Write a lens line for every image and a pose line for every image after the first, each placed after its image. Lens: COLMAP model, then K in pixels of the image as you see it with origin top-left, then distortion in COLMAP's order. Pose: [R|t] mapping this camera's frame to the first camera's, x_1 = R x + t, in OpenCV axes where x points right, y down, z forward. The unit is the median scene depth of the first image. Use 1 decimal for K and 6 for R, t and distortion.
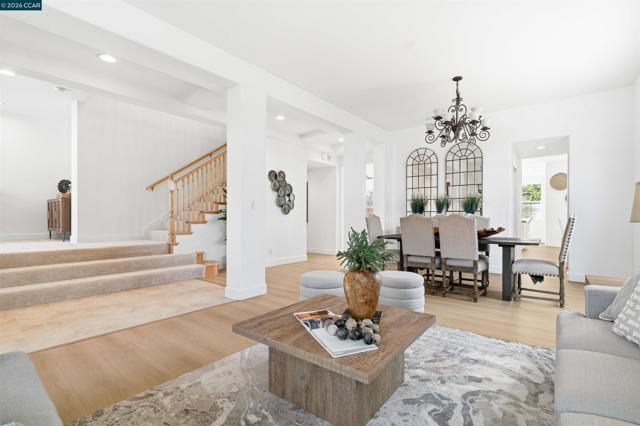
lens RADIAL K [[293.7, 0, 321.0], [0, 293.7, 215.6], [0, 0, 1]] dist [-0.000028, 0.000532]
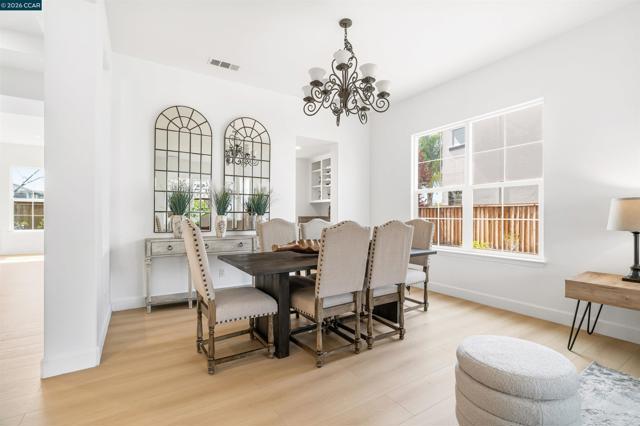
lens RADIAL K [[293.7, 0, 321.0], [0, 293.7, 215.6], [0, 0, 1]] dist [-0.000028, 0.000532]
pose [[0.317840, -0.002858, 0.948140, -0.208136], [-0.004892, 0.999977, 0.004654, -0.016740], [-0.948132, -0.006117, 0.317818, 0.834141]]
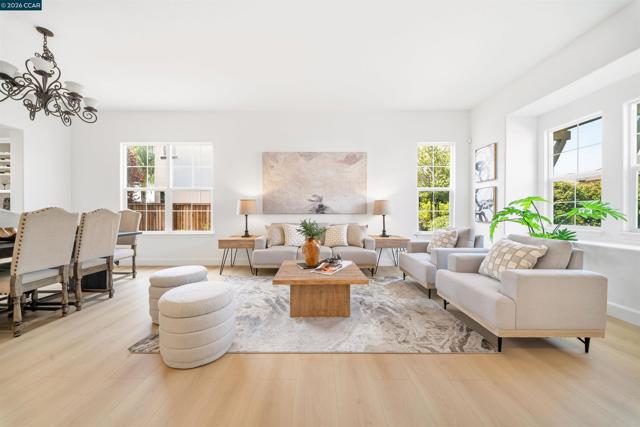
lens RADIAL K [[227.9, 0, 319.8], [0, 227.9, 214.9], [0, 0, 1]] dist [0.000901, -0.003761]
pose [[-0.633826, -0.009949, 0.773412, -0.445308], [-0.006410, 0.999950, 0.007611, 0.003091], [-0.773449, -0.000134, -0.633859, 0.818373]]
